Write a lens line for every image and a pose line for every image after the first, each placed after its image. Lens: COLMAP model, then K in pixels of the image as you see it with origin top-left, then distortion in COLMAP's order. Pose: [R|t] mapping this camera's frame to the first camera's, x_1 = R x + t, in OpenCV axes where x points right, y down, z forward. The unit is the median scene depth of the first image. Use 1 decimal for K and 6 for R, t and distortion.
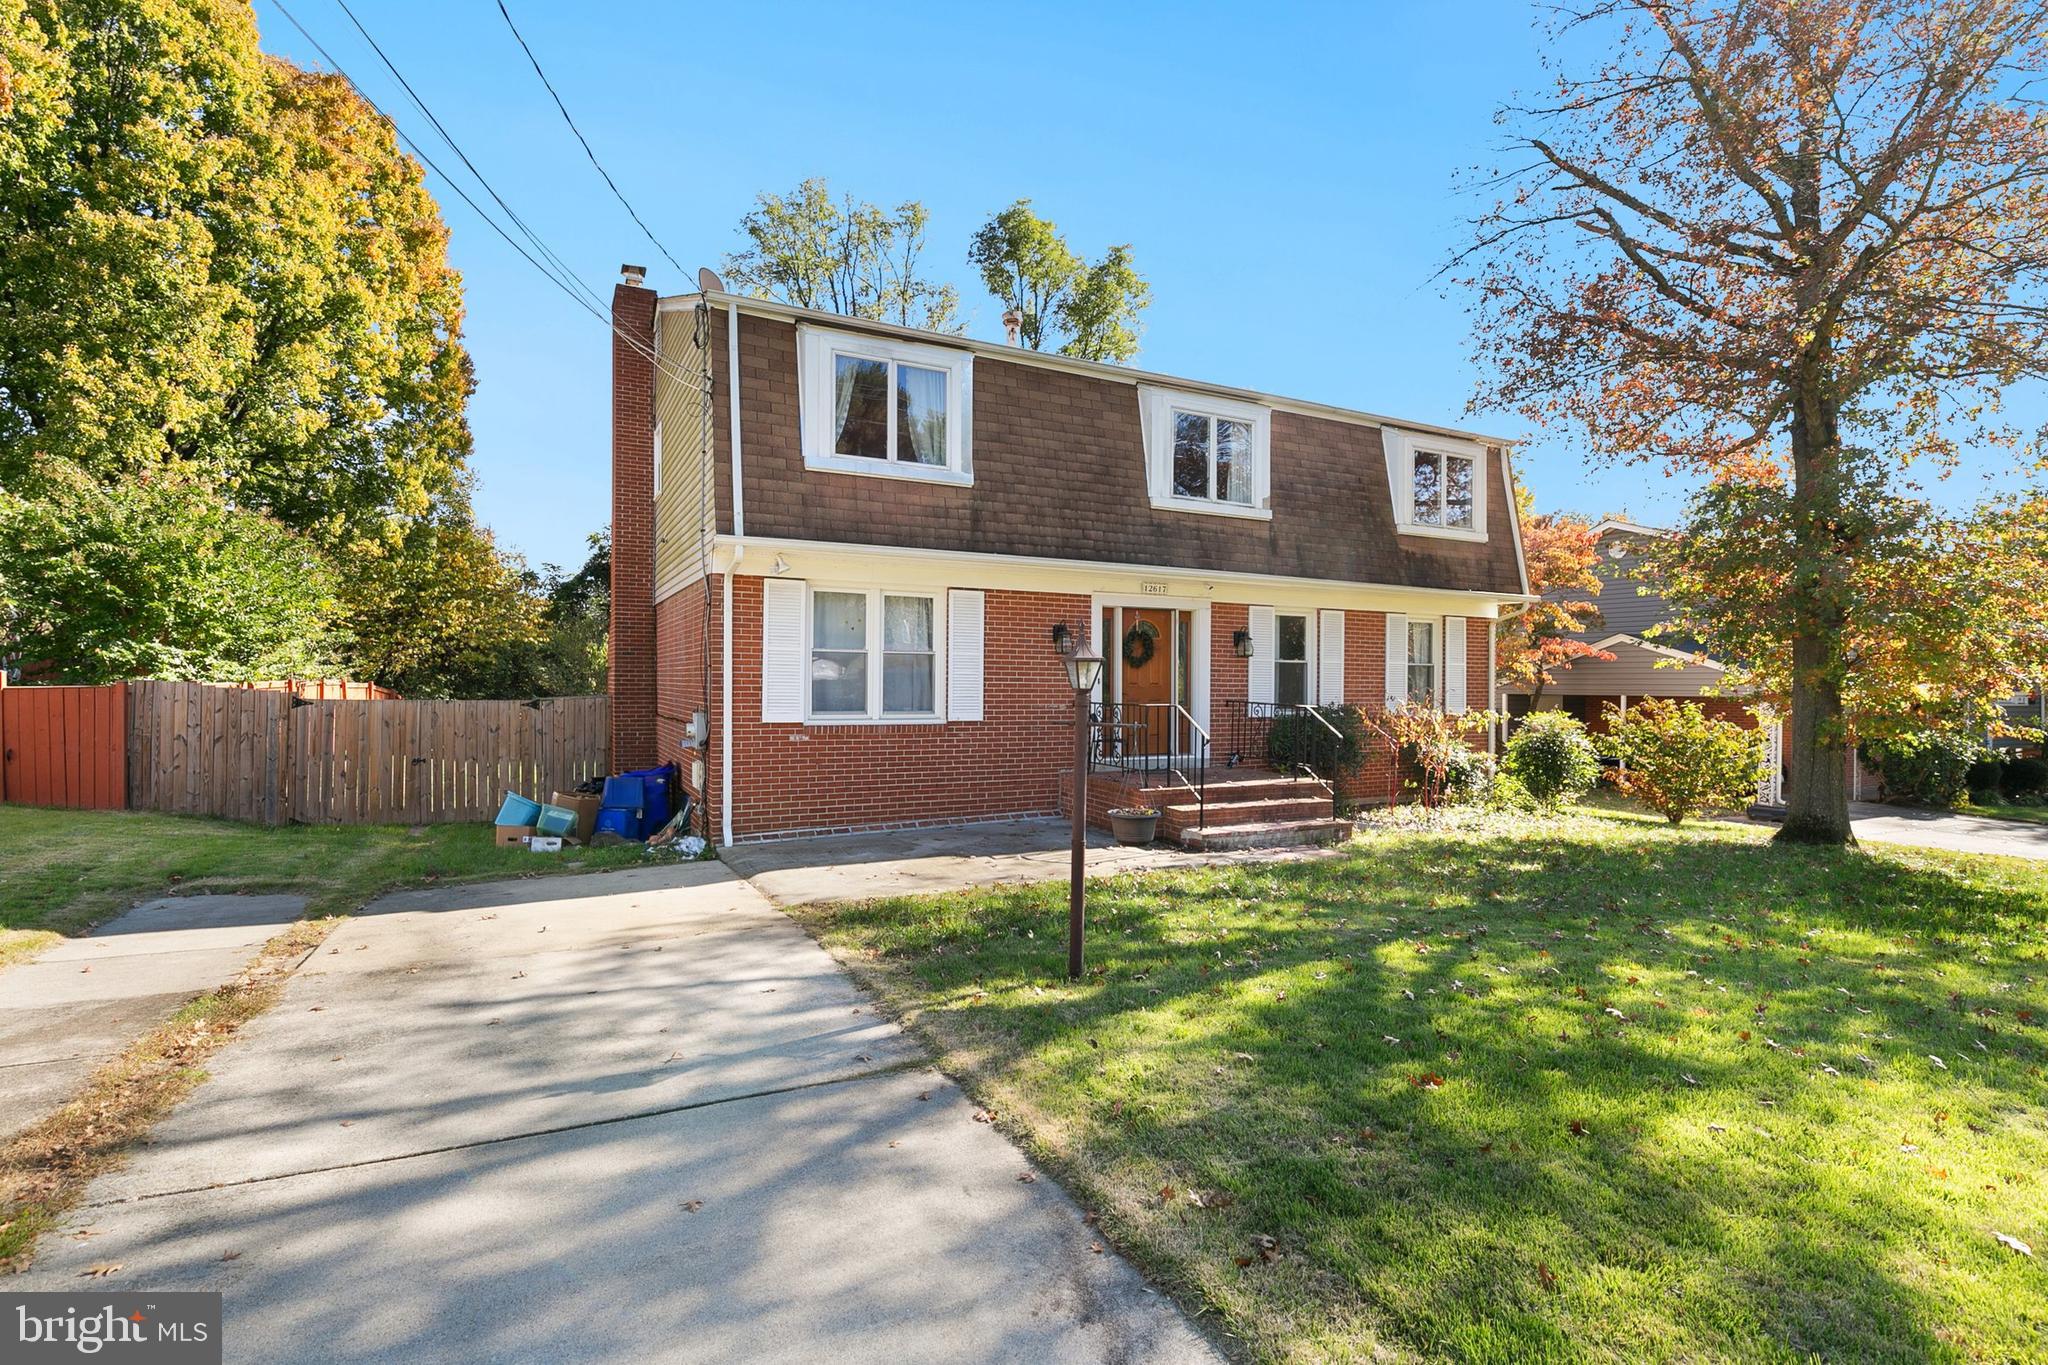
lens RADIAL K [[982.1, 0, 1024.0], [0, 982.1, 682.5], [0, 0, 1]] dist [-0.002994, 0.000567]
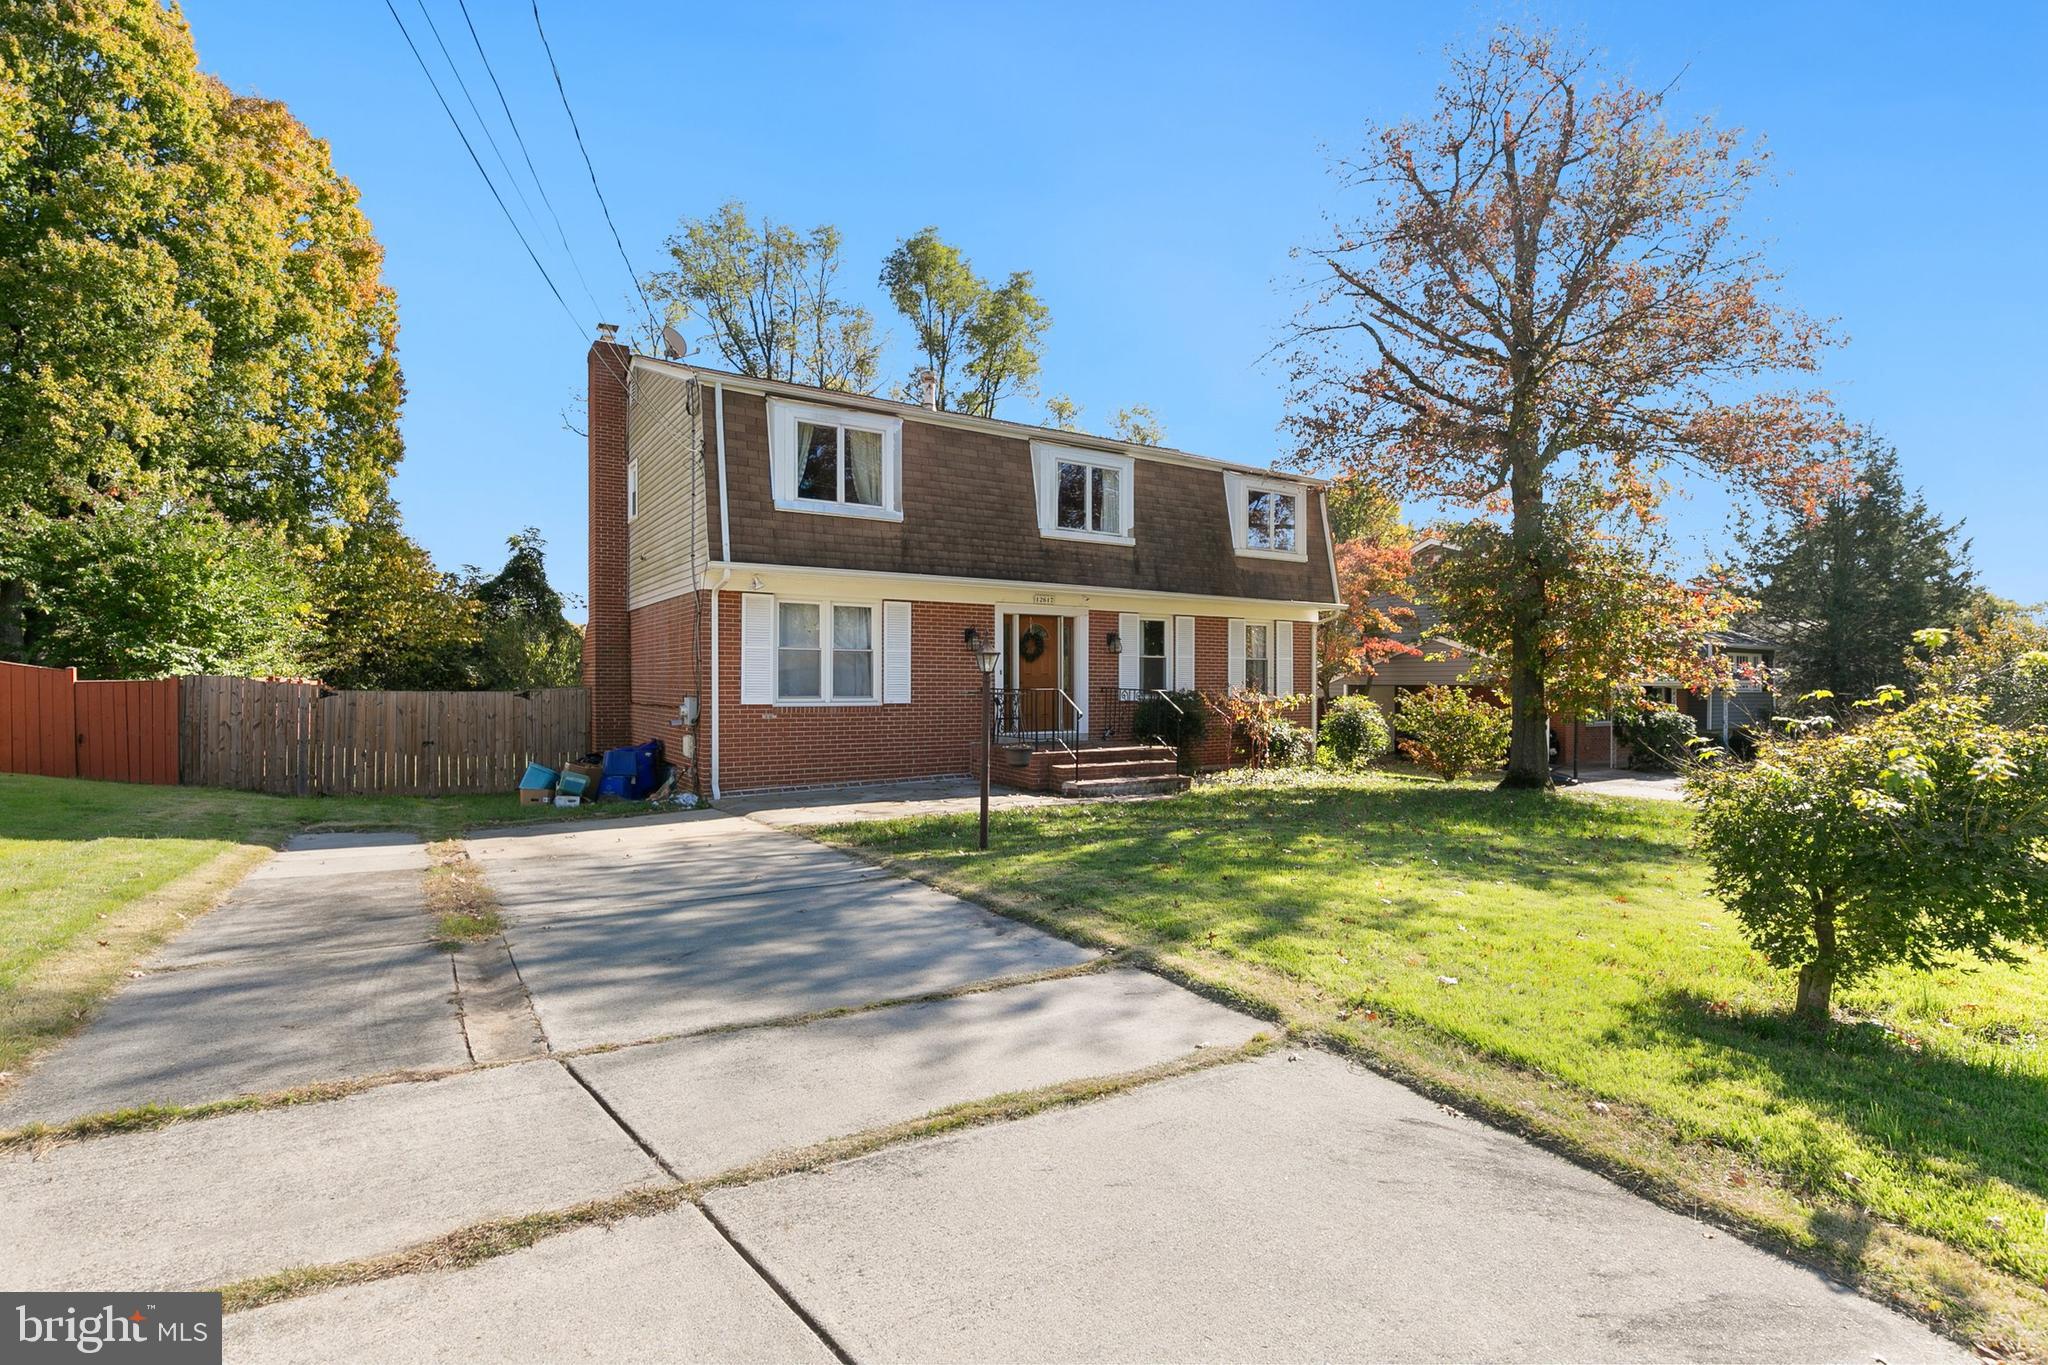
lens RADIAL K [[982.1, 0, 1024.0], [0, 982.1, 682.5], [0, 0, 1]] dist [-0.002994, 0.000567]
pose [[0.995436, -0.004777, 0.095313, -0.014472], [0.004577, 0.999987, 0.002313, 0.008385], [-0.095323, -0.001866, 0.995445, -0.255667]]
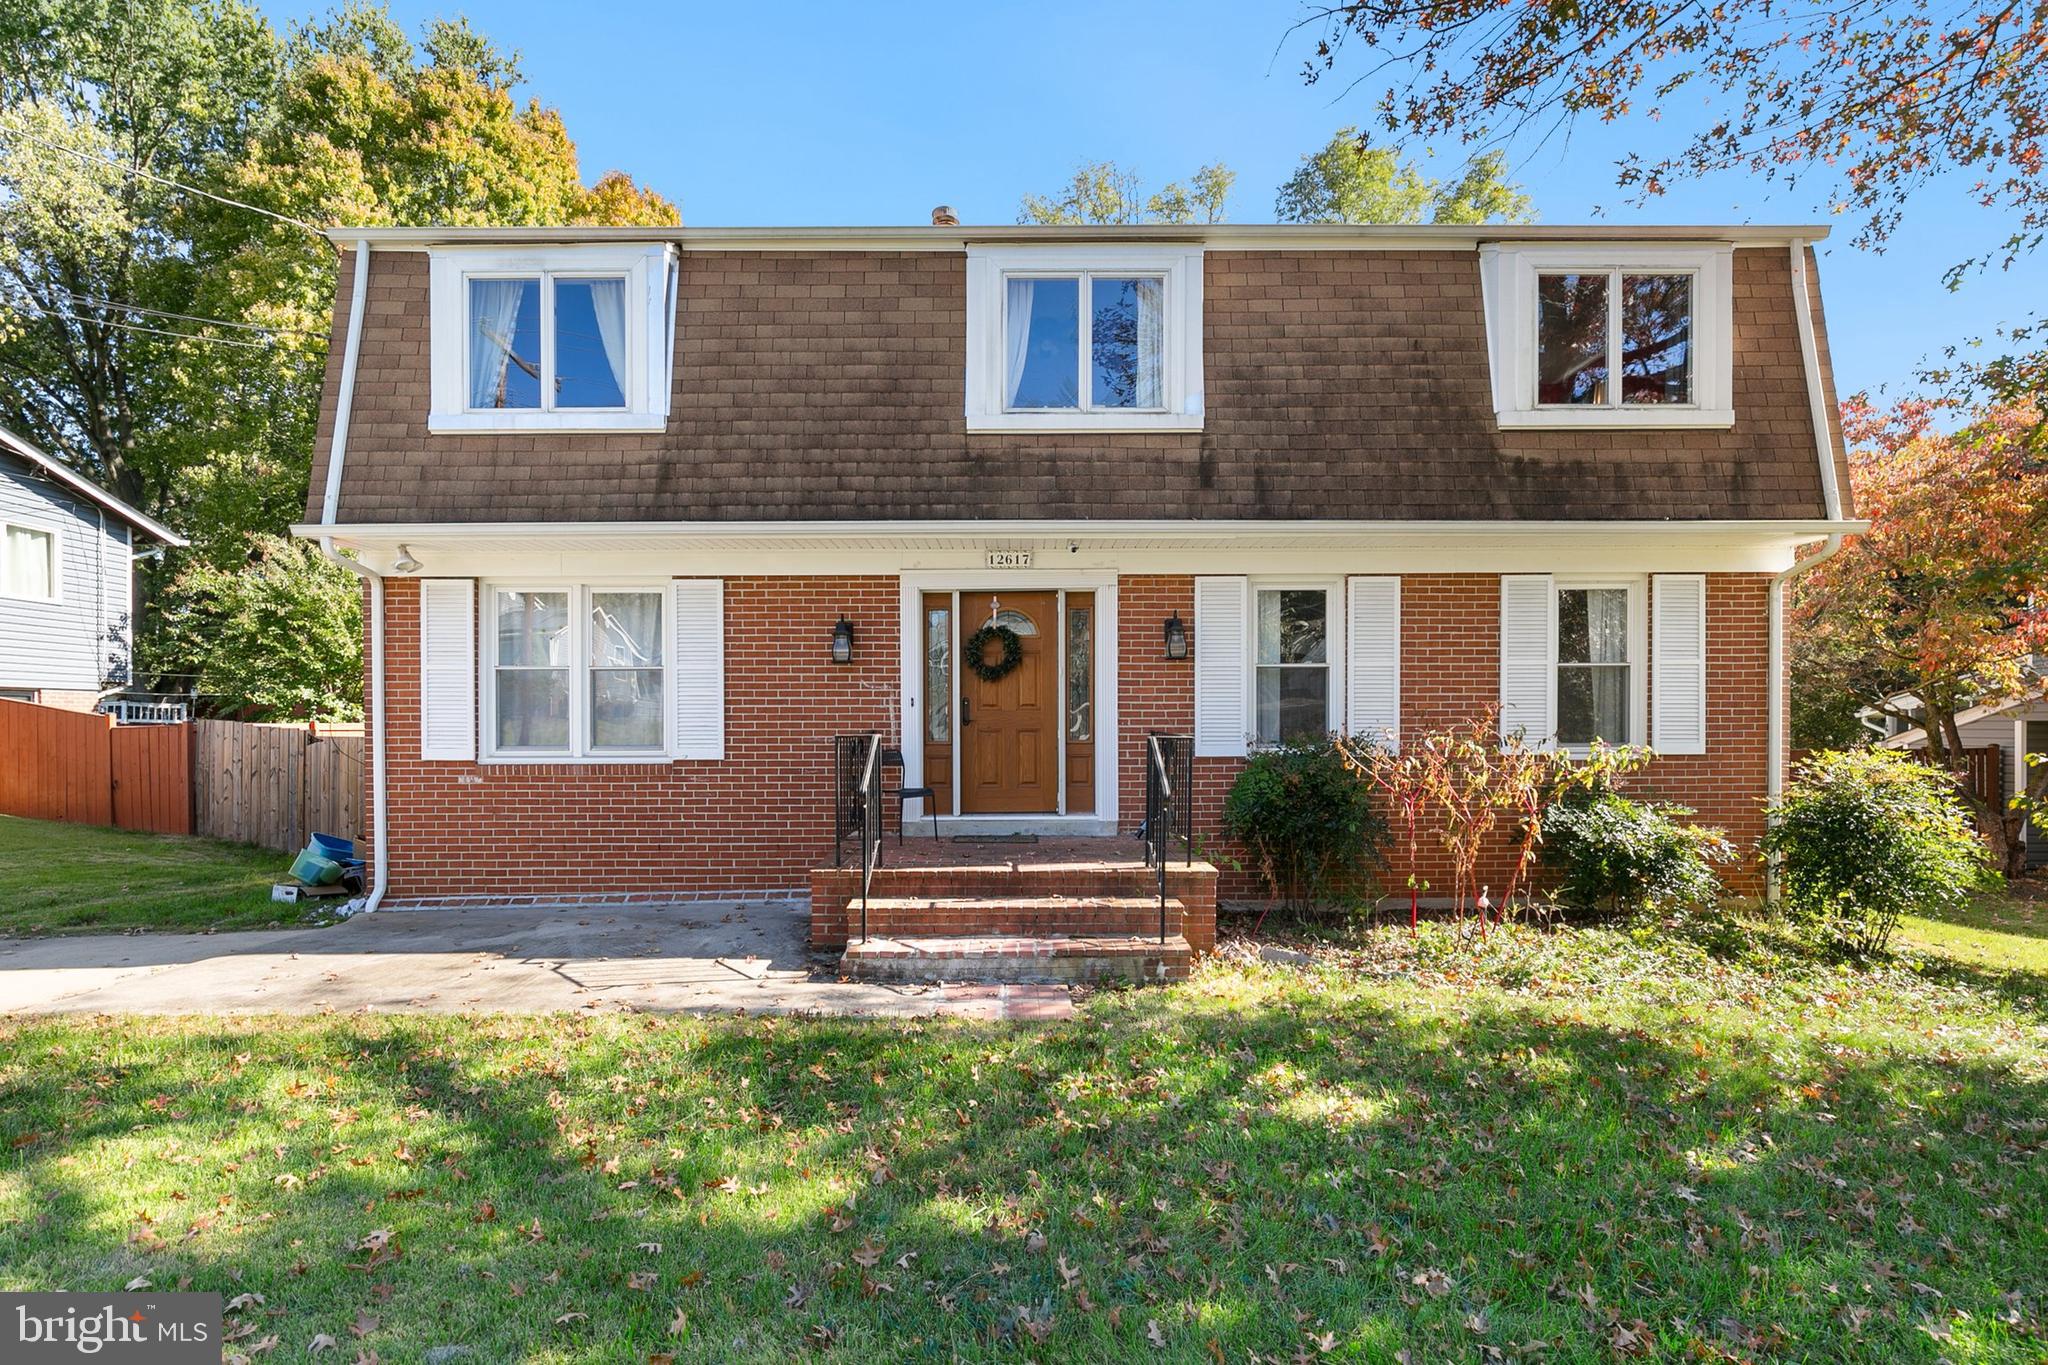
lens RADIAL K [[999.4, 0, 1011.1], [0, 999.4, 734.0], [0, 0, 1]] dist [-0.002549, 0.000375]
pose [[0.888930, -0.006952, -0.457990, 0.420434], [0.011831, 0.999900, 0.007786, 0.014942], [0.457890, -0.012340, 0.888923, 0.390646]]
